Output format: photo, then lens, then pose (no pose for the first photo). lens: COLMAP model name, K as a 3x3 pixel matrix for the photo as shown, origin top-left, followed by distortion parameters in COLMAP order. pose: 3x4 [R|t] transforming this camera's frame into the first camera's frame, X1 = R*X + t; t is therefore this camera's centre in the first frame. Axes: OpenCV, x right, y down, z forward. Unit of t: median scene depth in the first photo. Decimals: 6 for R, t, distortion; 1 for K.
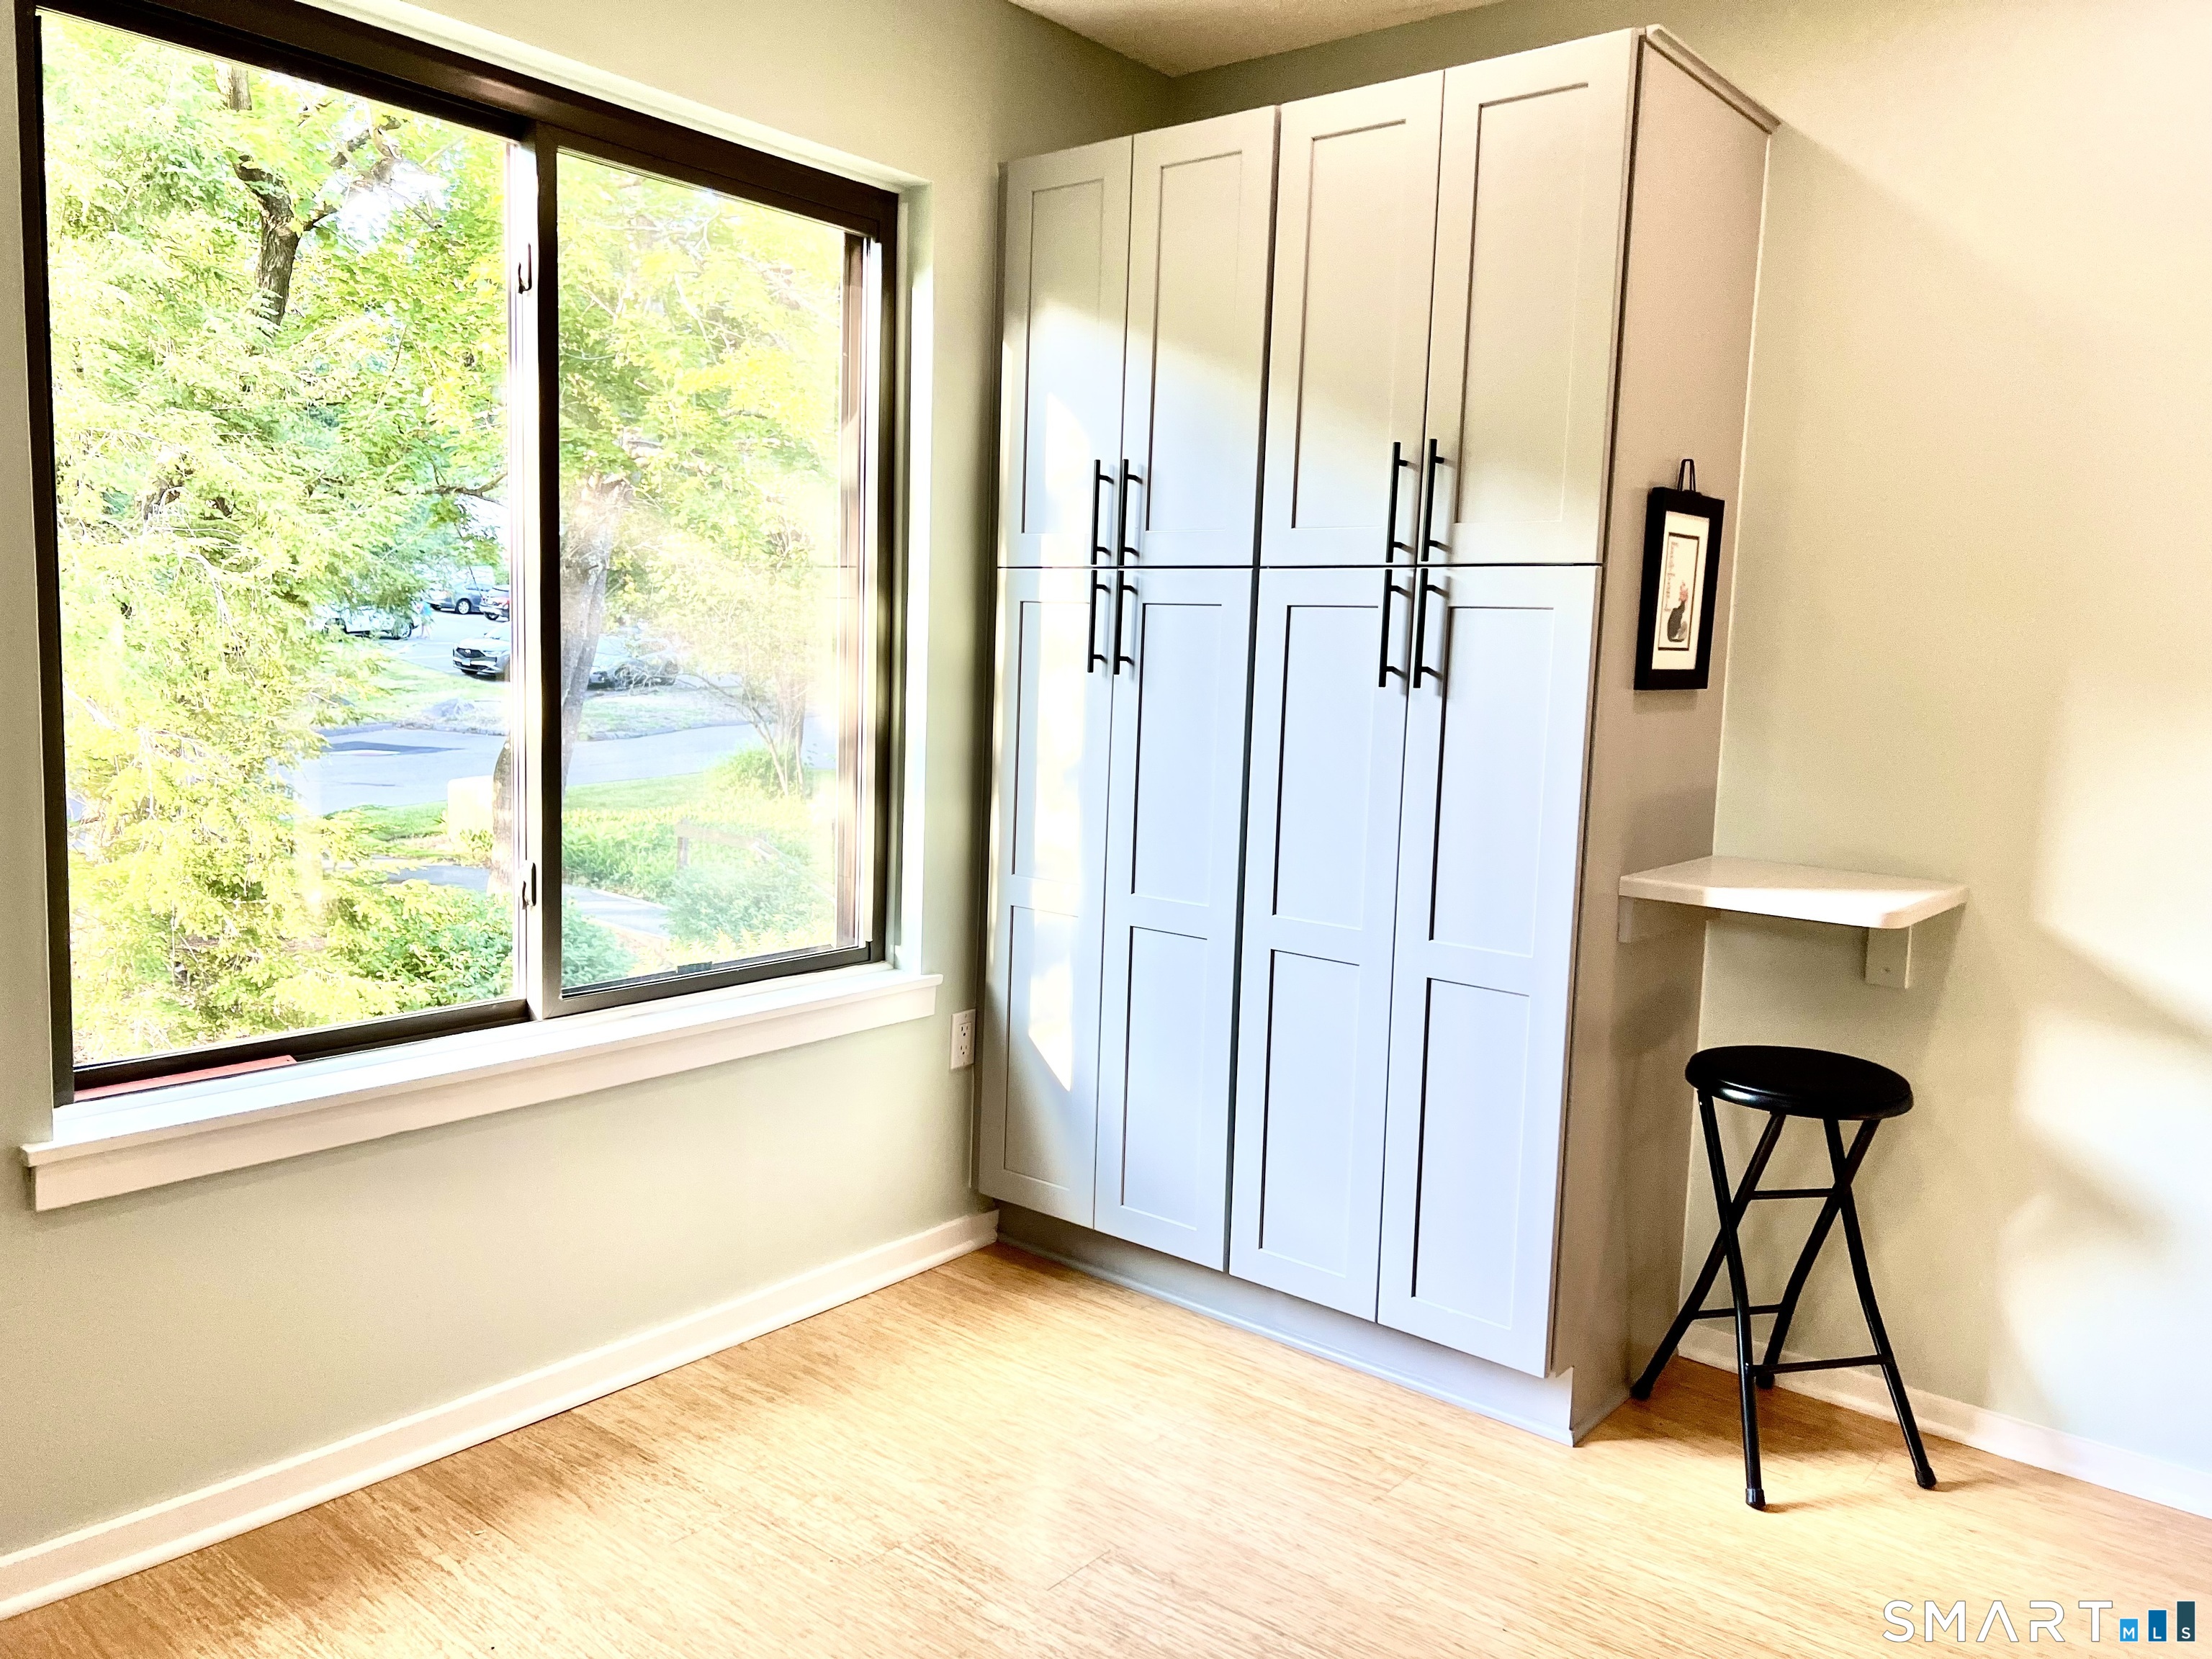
lens RADIAL K [[1644.2, 0, 1058.8], [0, 1644.2, 830.2], [0, 0, 1]] dist [0.067299, -0.085530]
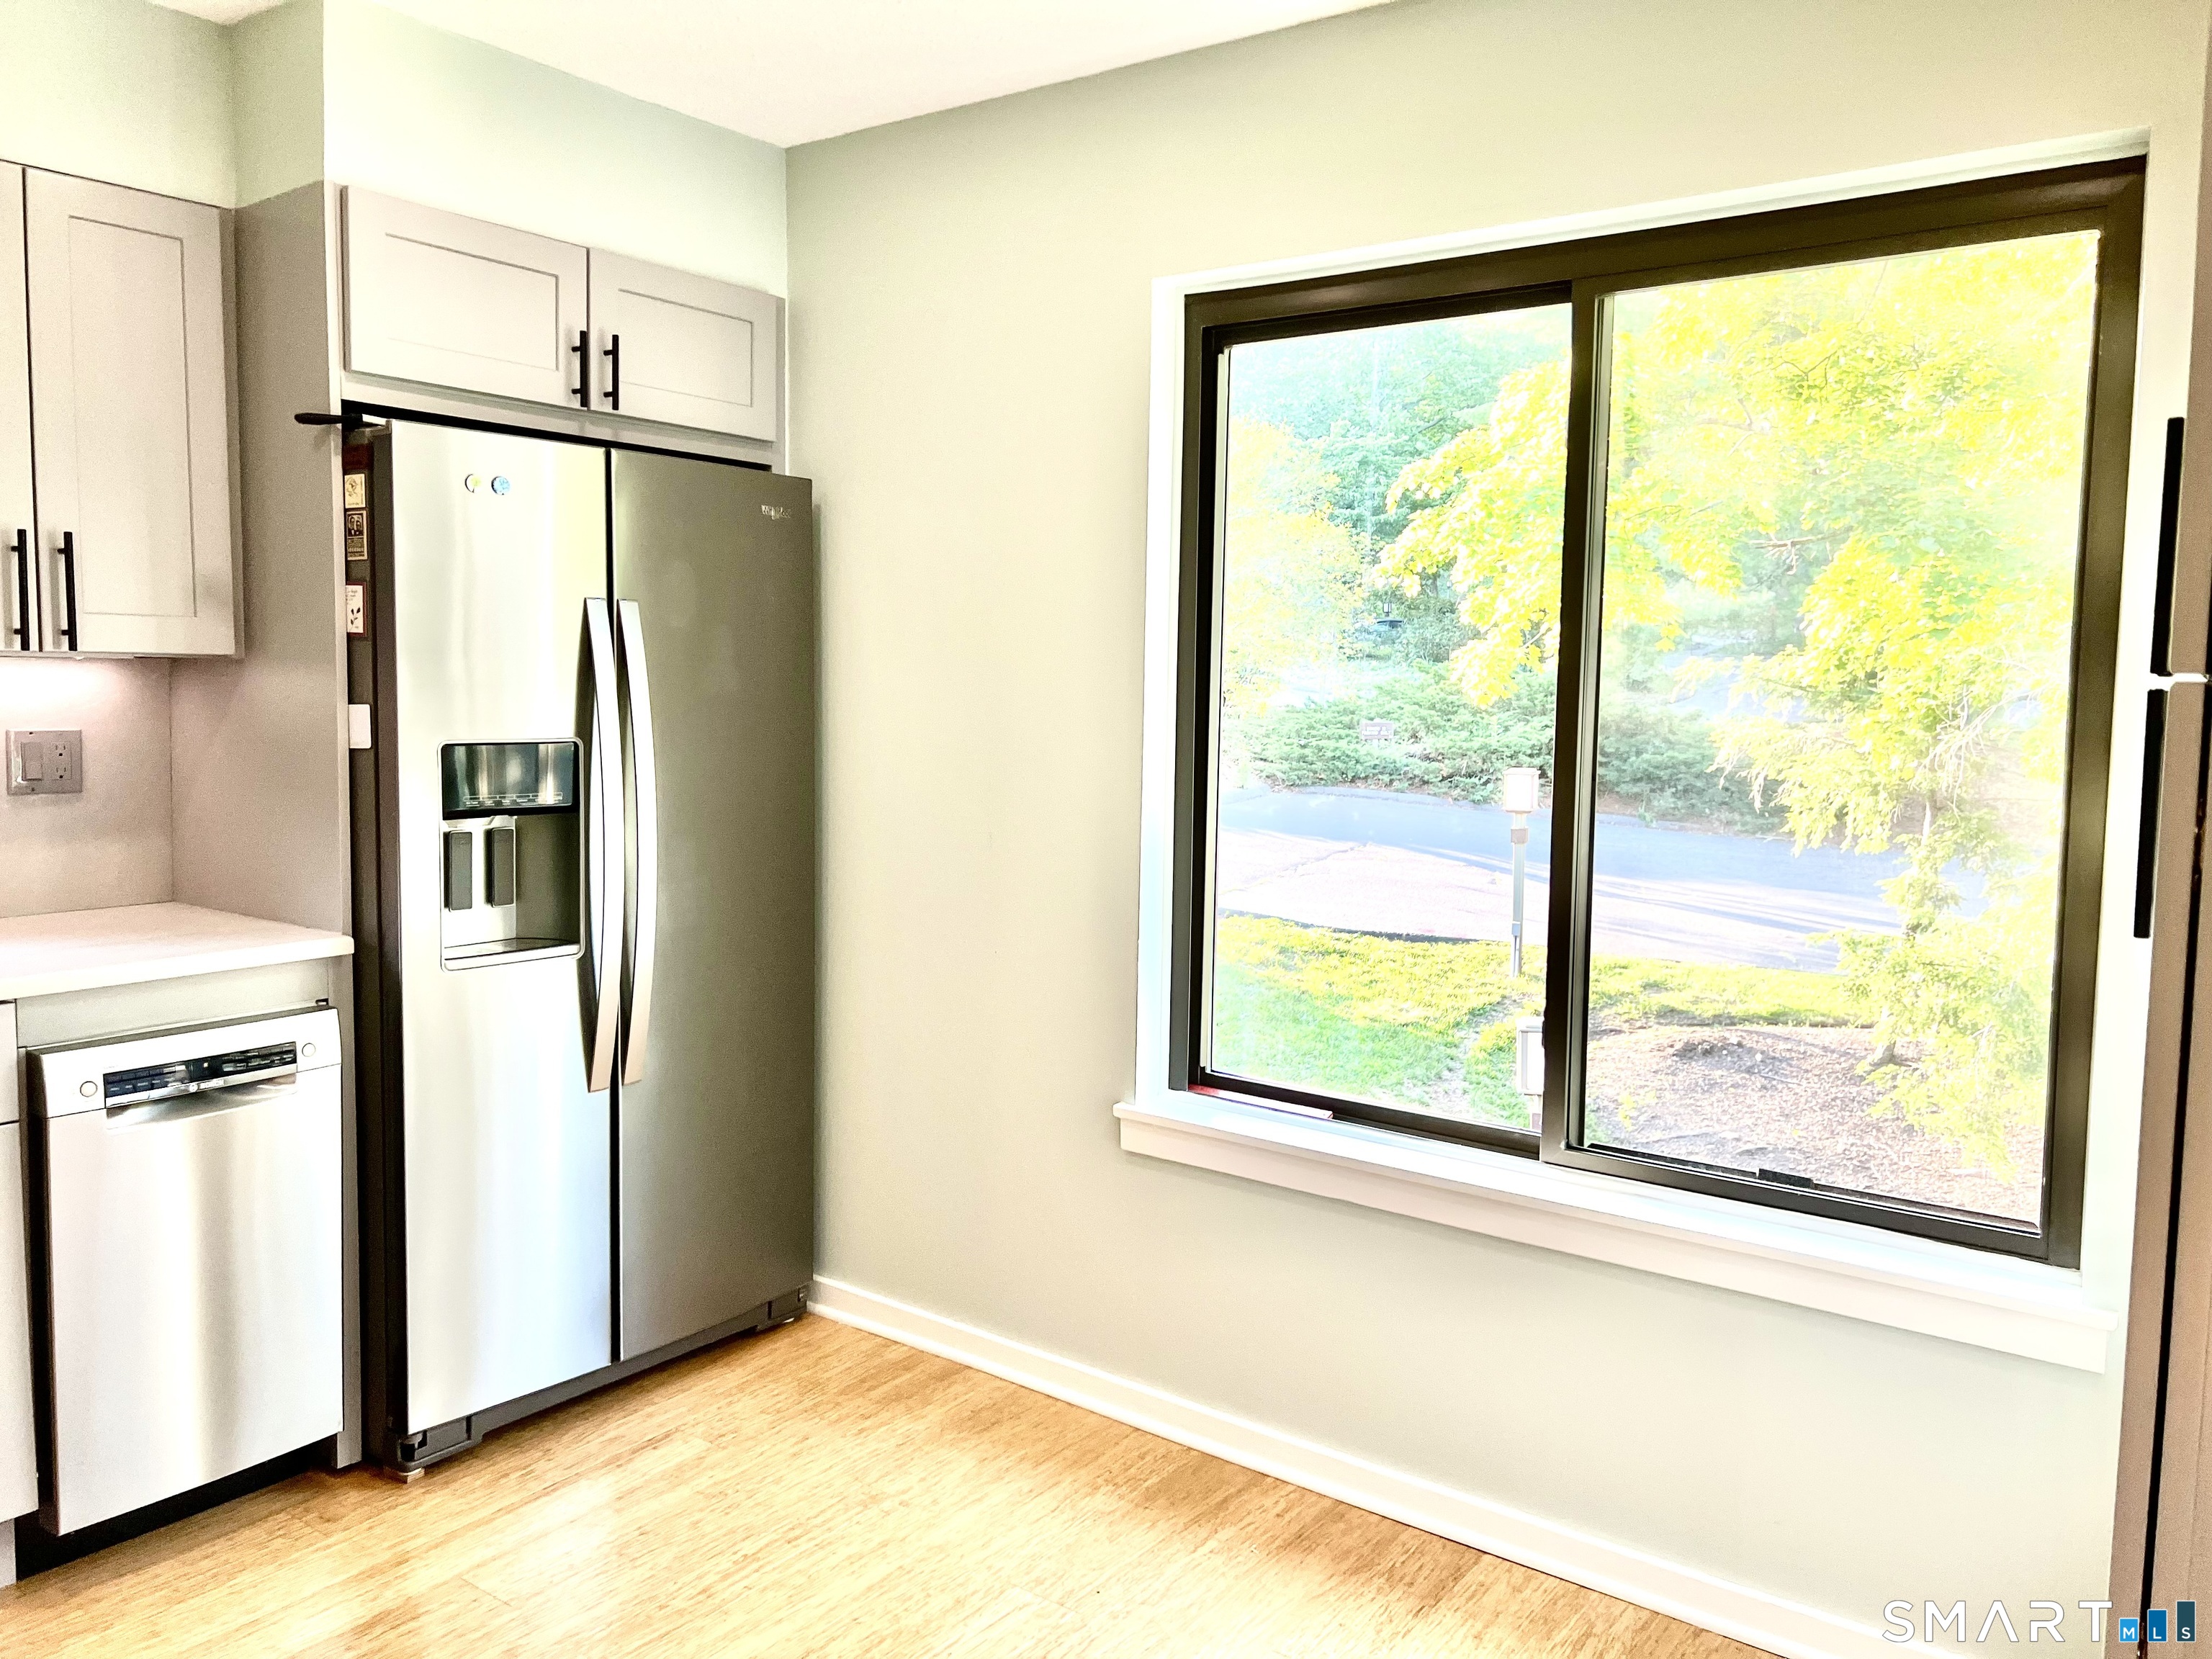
lens RADIAL K [[1644.2, 0, 1108.0], [0, 1644.2, 809.6], [0, 0, 1]] dist [0.067299, -0.085530]
pose [[0.068395, 0.047612, -0.996522, 0.697002], [-0.127408, 0.991099, 0.038608, -0.105903], [0.989489, 0.124324, 0.073852, 0.687426]]
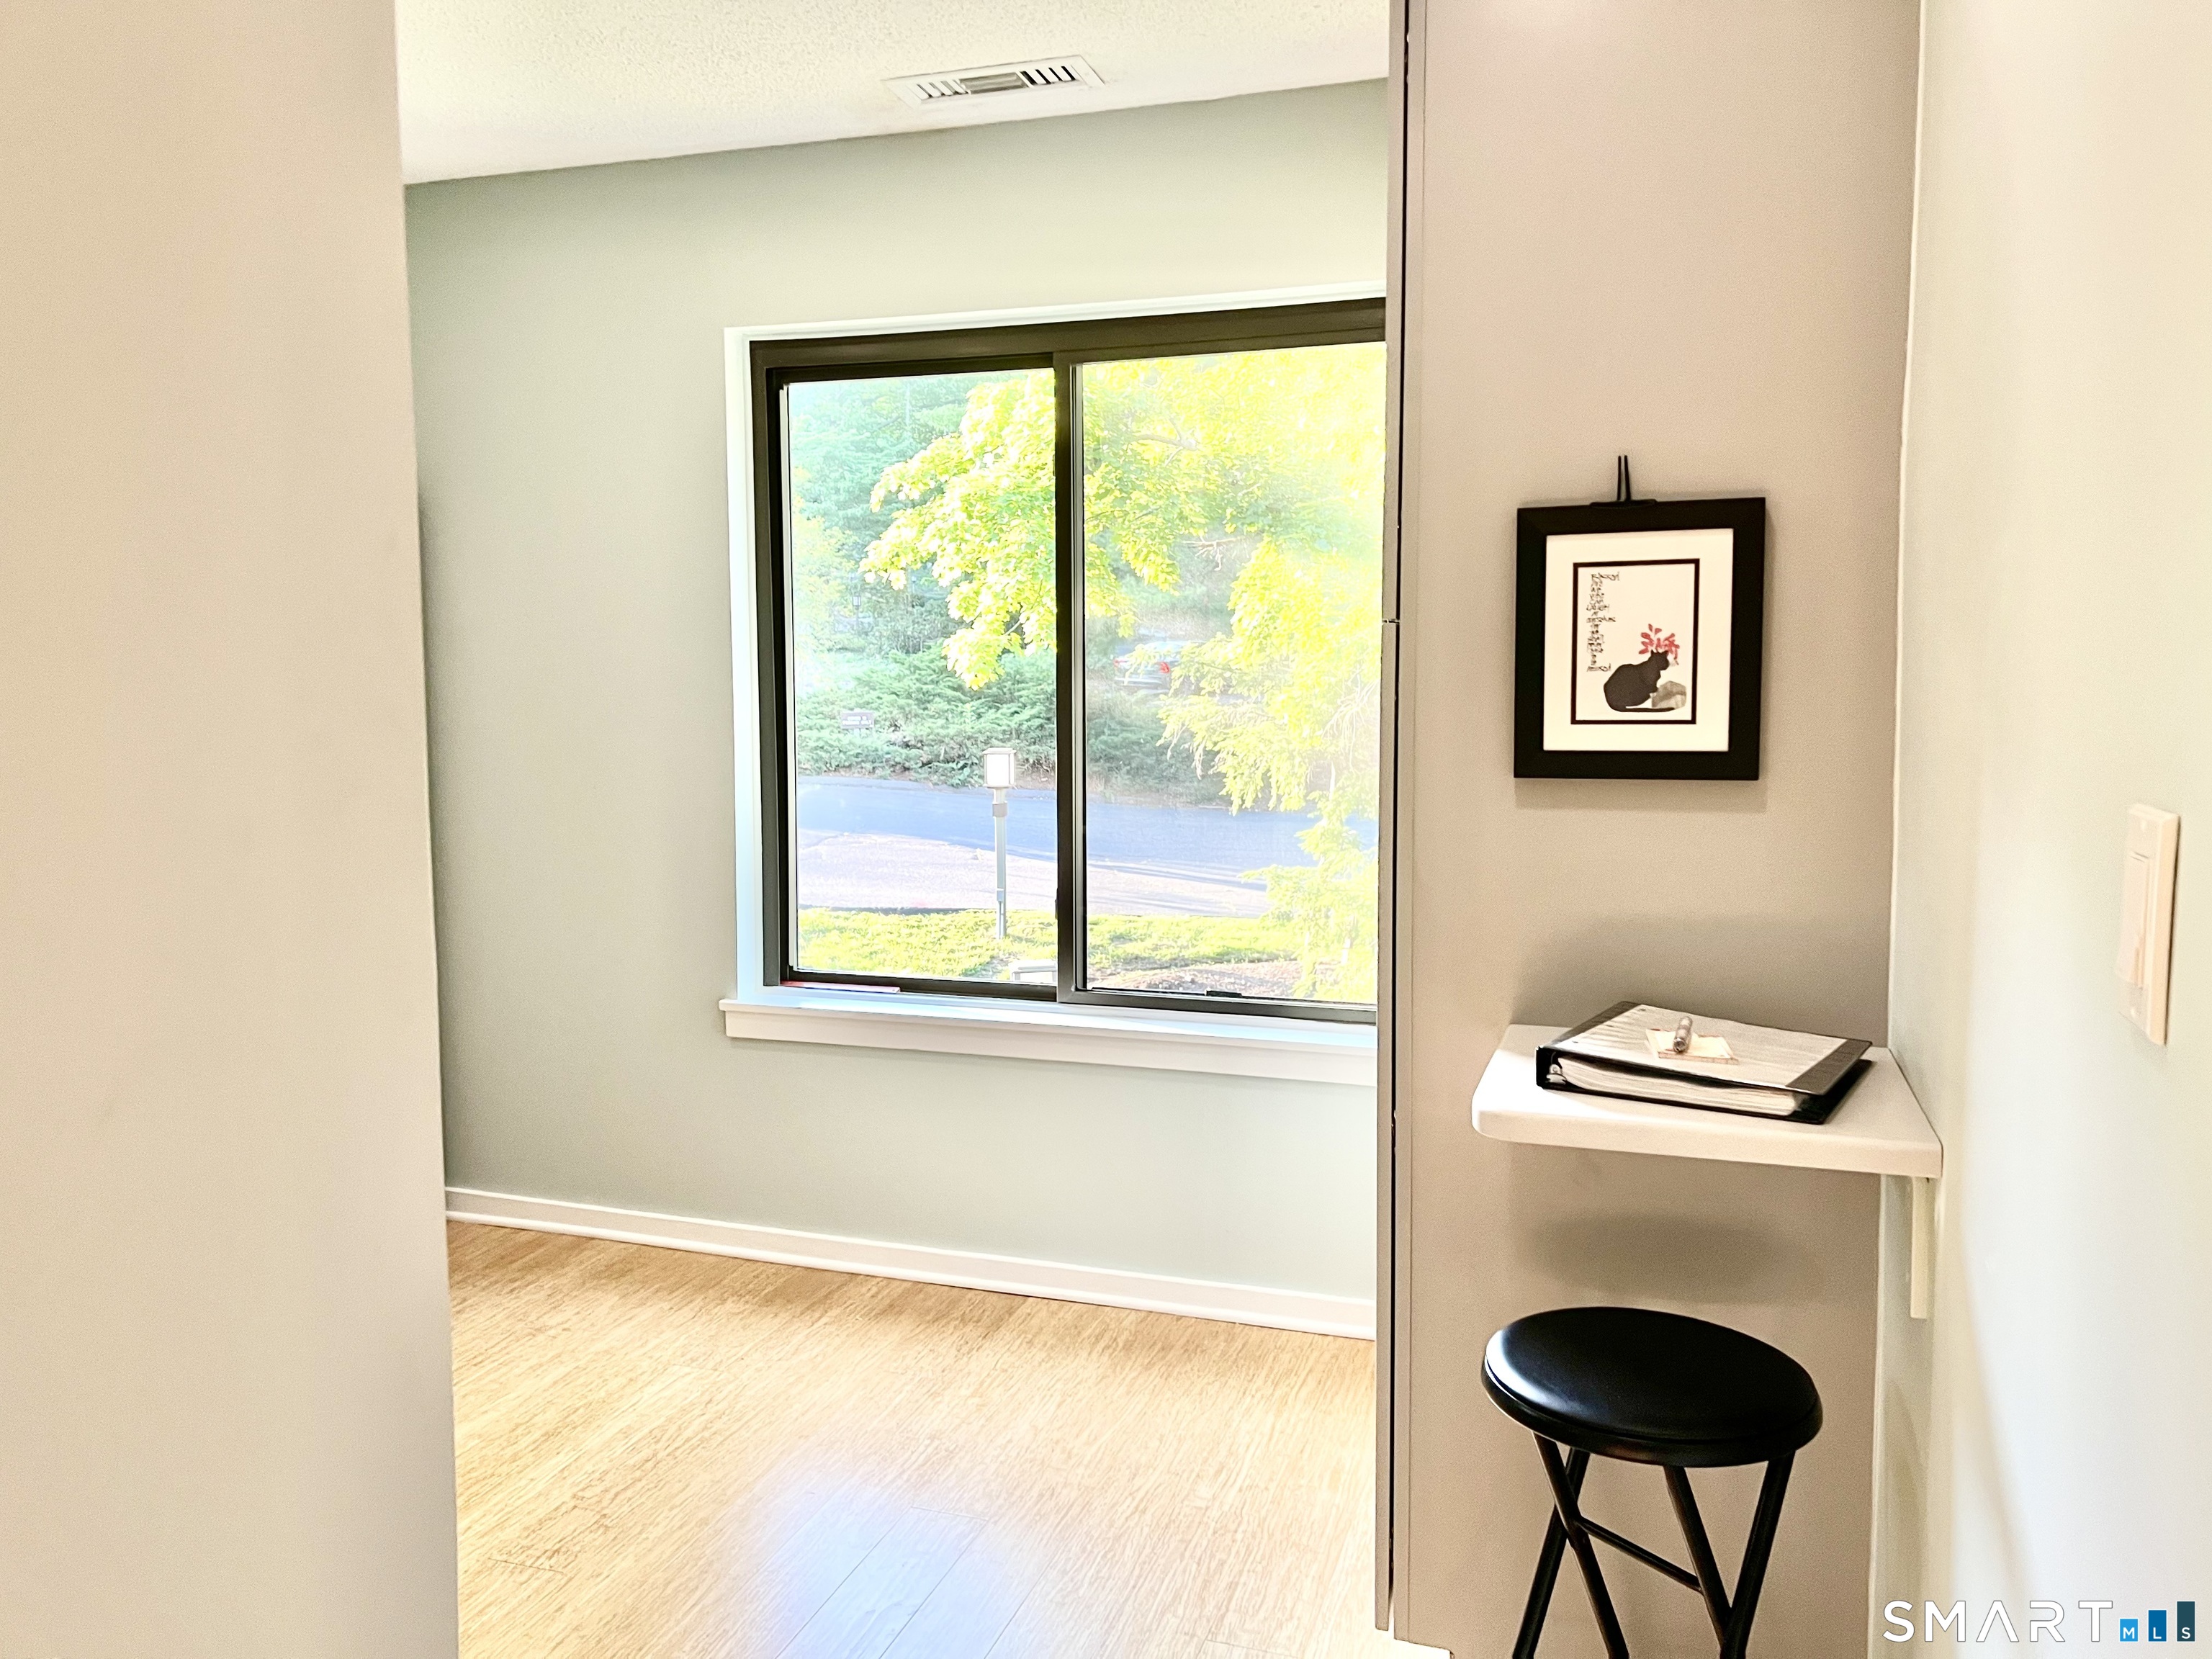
lens RADIAL K [[1644.2, 0, 1091.9], [0, 1644.2, 812.0], [0, 0, 1]] dist [0.067299, -0.085530]
pose [[0.368016, 0.043130, -0.928819, 0.996556], [-0.092830, 0.995637, 0.009452, -0.059007], [0.925174, 0.082743, 0.370414, 0.553889]]
